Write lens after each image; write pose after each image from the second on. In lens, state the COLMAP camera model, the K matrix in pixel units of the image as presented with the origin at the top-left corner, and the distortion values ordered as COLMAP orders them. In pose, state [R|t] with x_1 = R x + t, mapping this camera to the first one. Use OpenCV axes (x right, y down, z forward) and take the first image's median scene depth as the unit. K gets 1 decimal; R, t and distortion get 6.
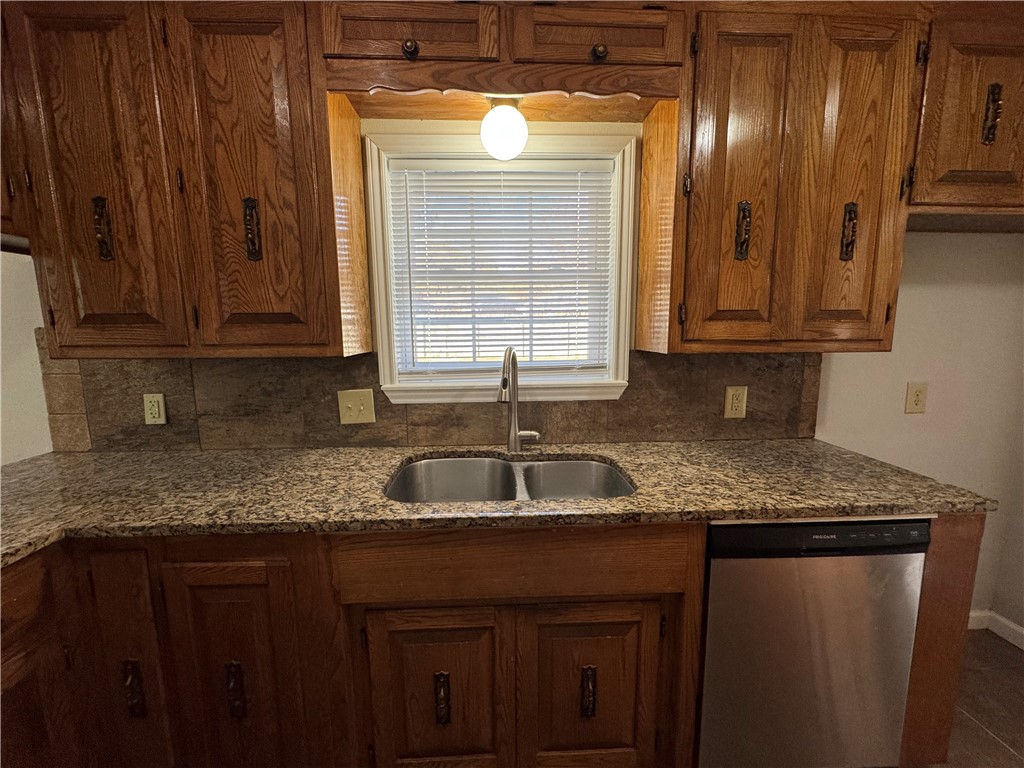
lens RADIAL K [[409.7, 0, 511.6], [0, 409.7, 384.2], [0, 0, 1]] dist [-0.002366, 0.000033]
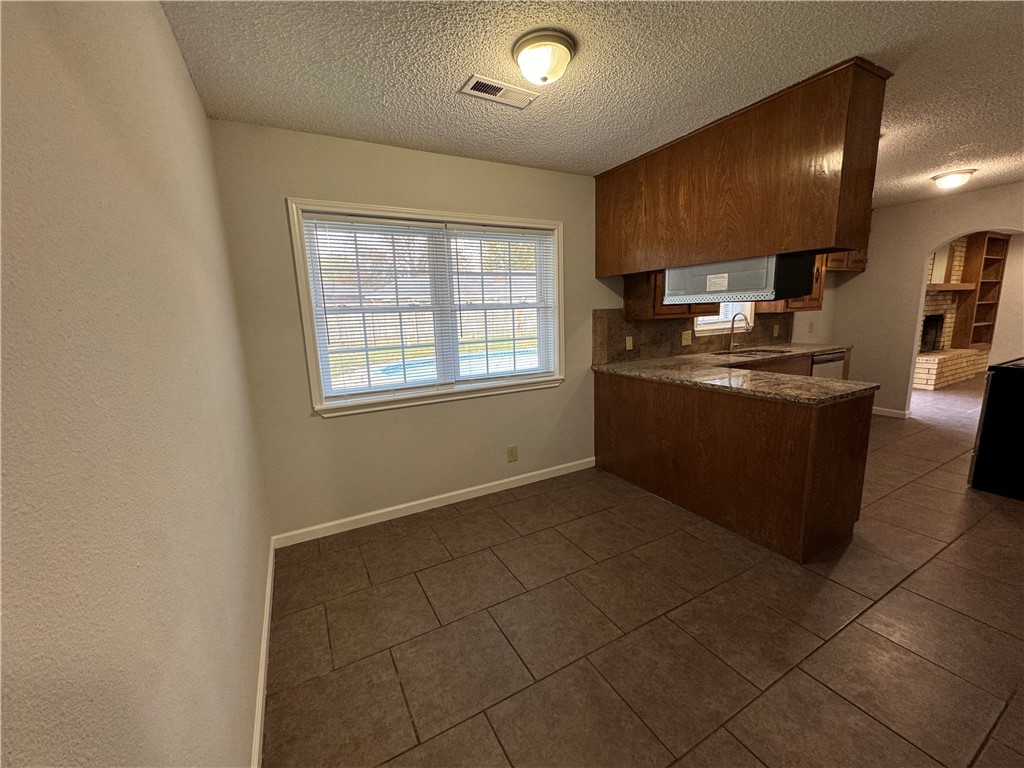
lens RADIAL K [[409.7, 0, 511.8], [0, 409.7, 382.8], [0, 0, 1]] dist [-0.002366, 0.000033]
pose [[0.900160, -0.098603, 0.424252, -3.193917], [0.085829, 0.995096, 0.049168, 0.146376], [-0.427020, -0.007846, 0.904208, -1.077382]]
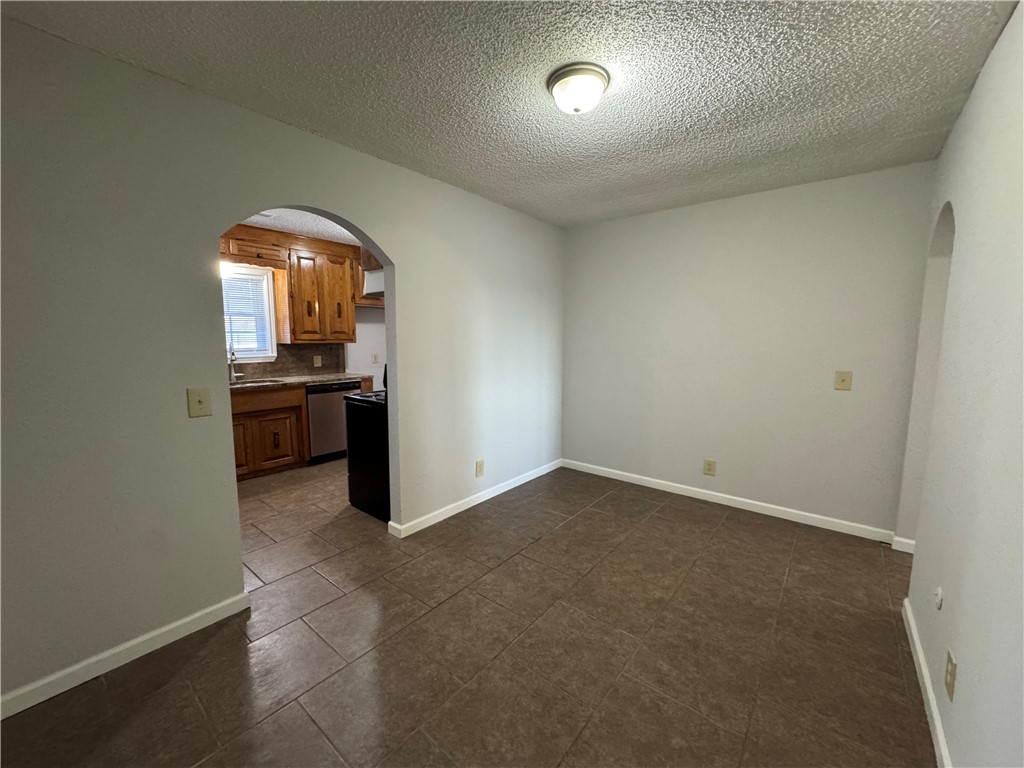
lens RADIAL K [[409.7, 0, 511.5], [0, 409.7, 384.0], [0, 0, 1]] dist [-0.002366, 0.000033]
pose [[0.664495, -0.080752, 0.742917, -0.986161], [0.094651, 0.995233, 0.023517, 0.368706], [-0.741275, 0.054691, 0.668970, -2.710840]]
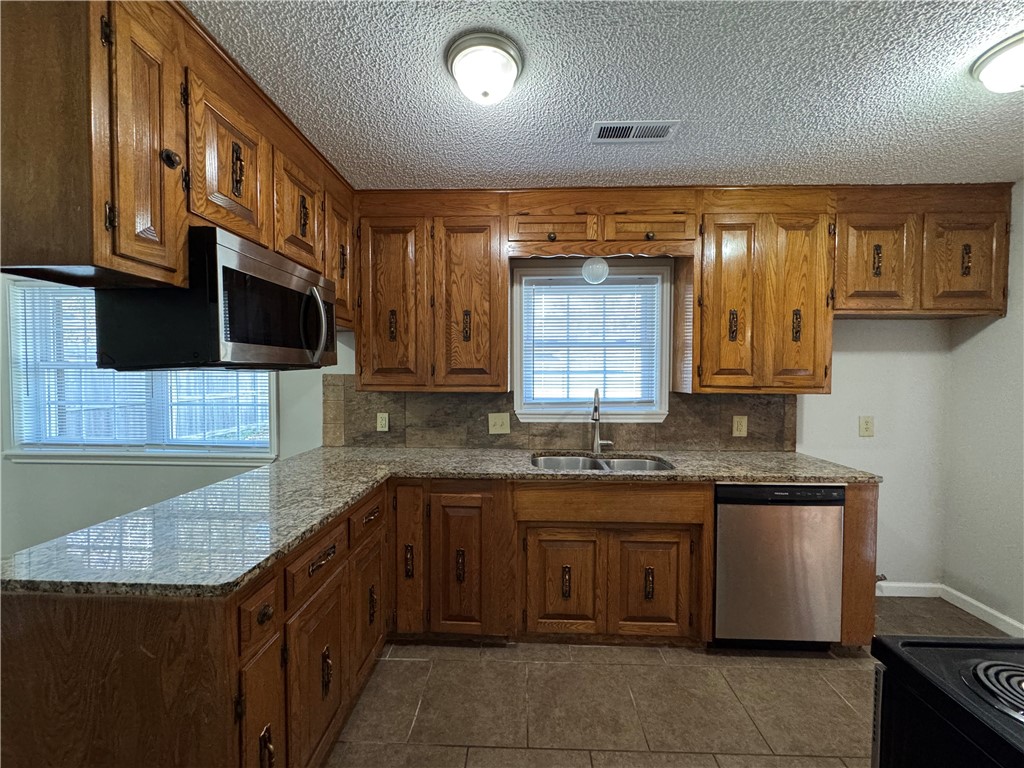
lens RADIAL K [[409.7, 0, 510.8], [0, 409.7, 383.9], [0, 0, 1]] dist [-0.002366, 0.000033]
pose [[0.996454, 0.012550, -0.083196, -0.257344], [-0.021604, 0.993824, -0.108848, 0.098306], [0.081316, 0.110260, 0.990571, -0.844979]]
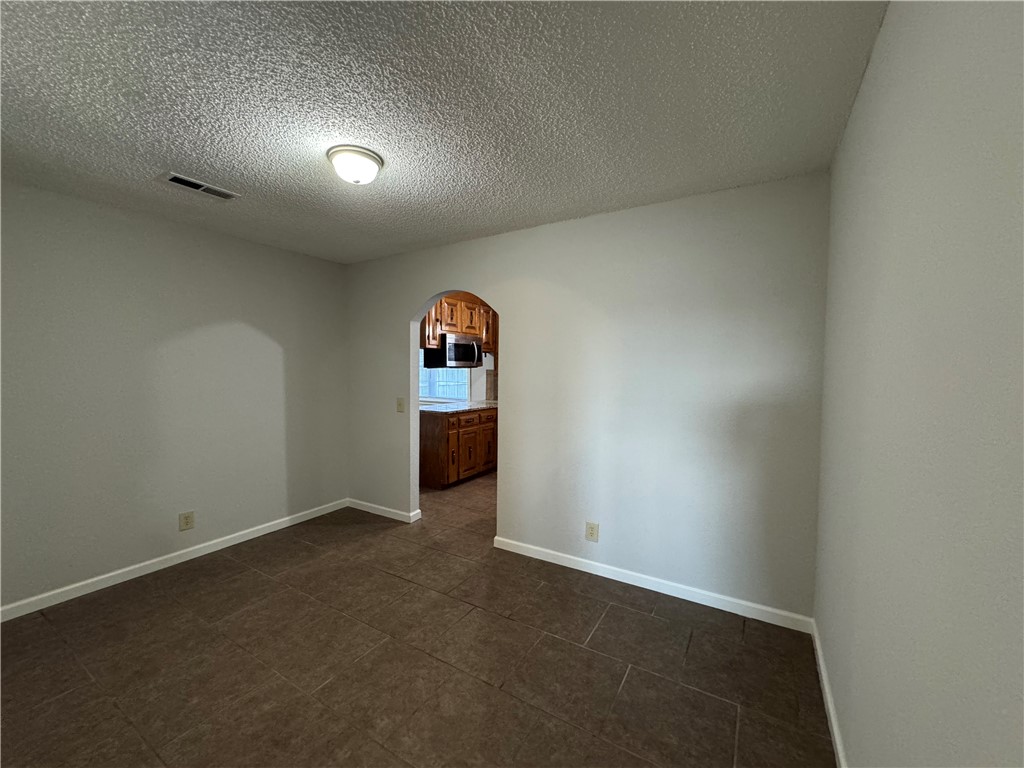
lens RADIAL K [[409.7, 0, 514.9], [0, 409.7, 383.5], [0, 0, 1]] dist [-0.002366, 0.000033]
pose [[0.834658, 0.035232, -0.549641, 1.760672], [-0.088437, 0.993576, -0.070607, 0.349677], [0.543623, 0.107542, 0.832412, -2.924987]]
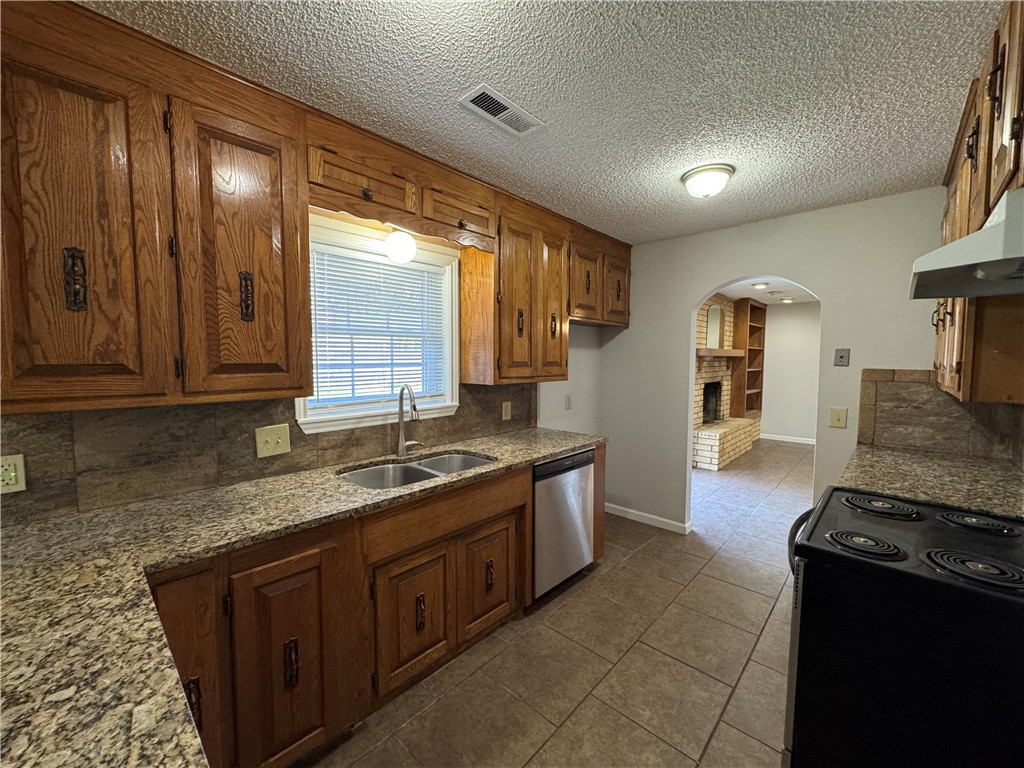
lens RADIAL K [[409.7, 0, 511.8], [0, 409.7, 384.2], [0, 0, 1]] dist [-0.002366, 0.000033]
pose [[0.714061, -0.034891, 0.699214, -0.911922], [0.086645, 0.995483, -0.038810, -0.000090], [-0.694701, 0.088296, 0.713858, -0.394023]]
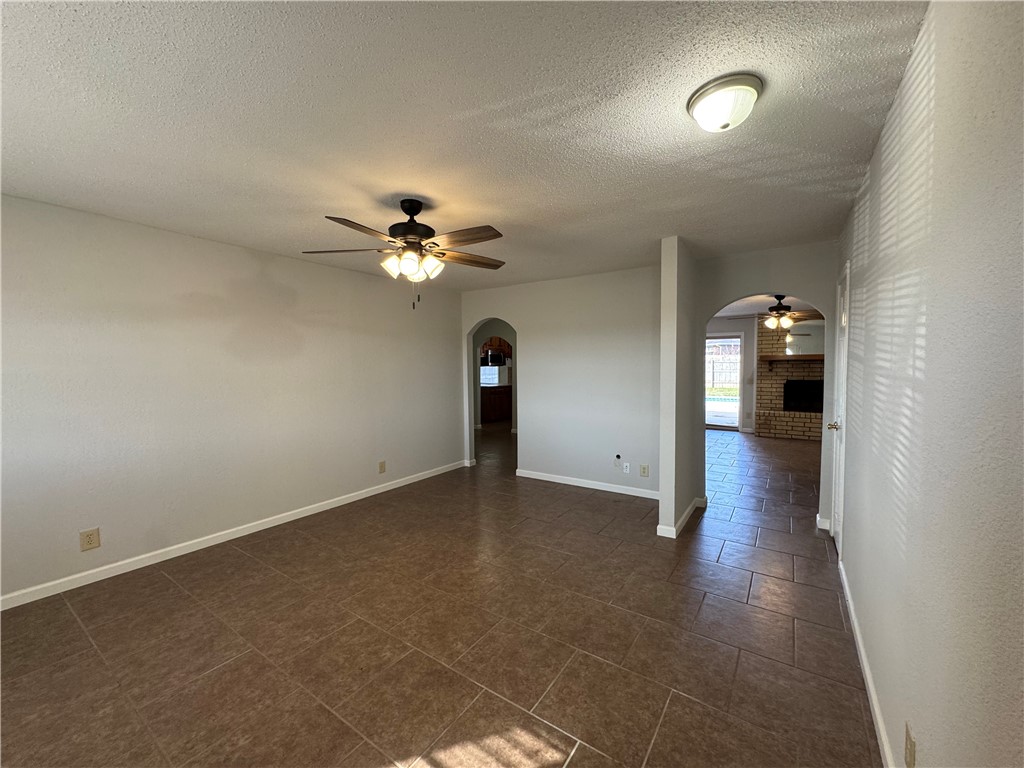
lens RADIAL K [[409.7, 0, 510.0], [0, 409.7, 380.1], [0, 0, 1]] dist [-0.002366, 0.000033]
pose [[0.789558, 0.022702, -0.613255, 4.556664], [-0.075221, 0.995360, -0.059999, 0.727229], [0.609048, 0.093502, 0.787603, -6.366927]]
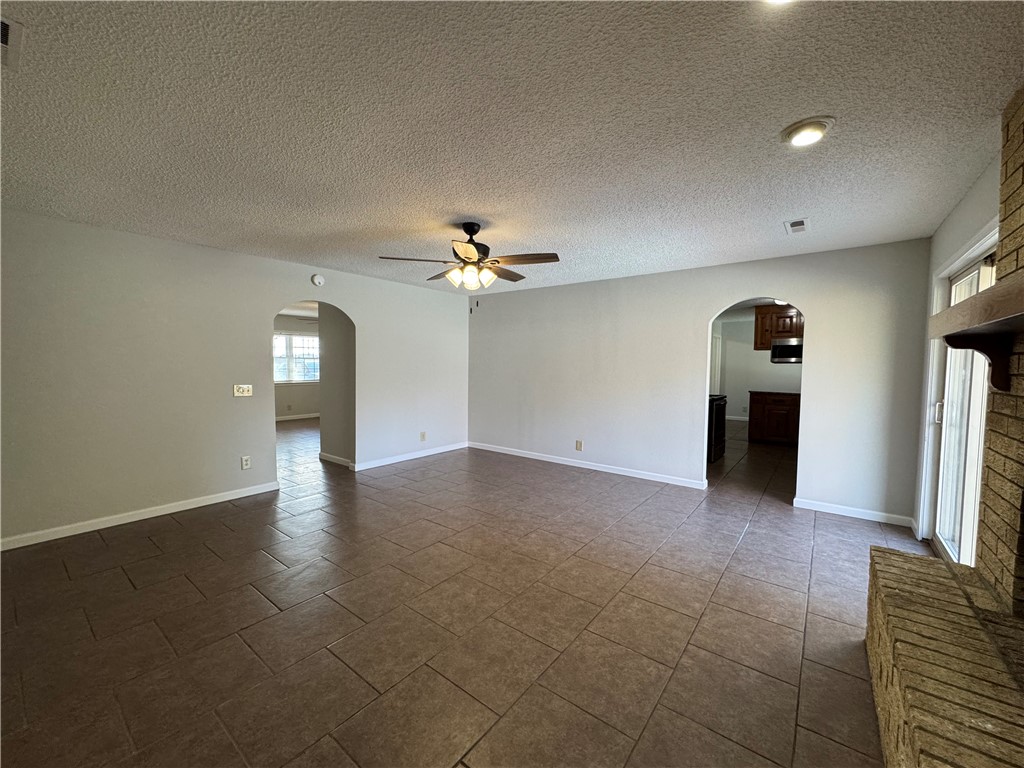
lens RADIAL K [[409.7, 0, 506.3], [0, 409.7, 387.1], [0, 0, 1]] dist [-0.002366, 0.000033]
pose [[-0.653657, 0.045831, -0.755402, 5.802585], [-0.101242, 0.983897, 0.147300, -0.169724], [0.749988, 0.172762, -0.638491, 1.047108]]
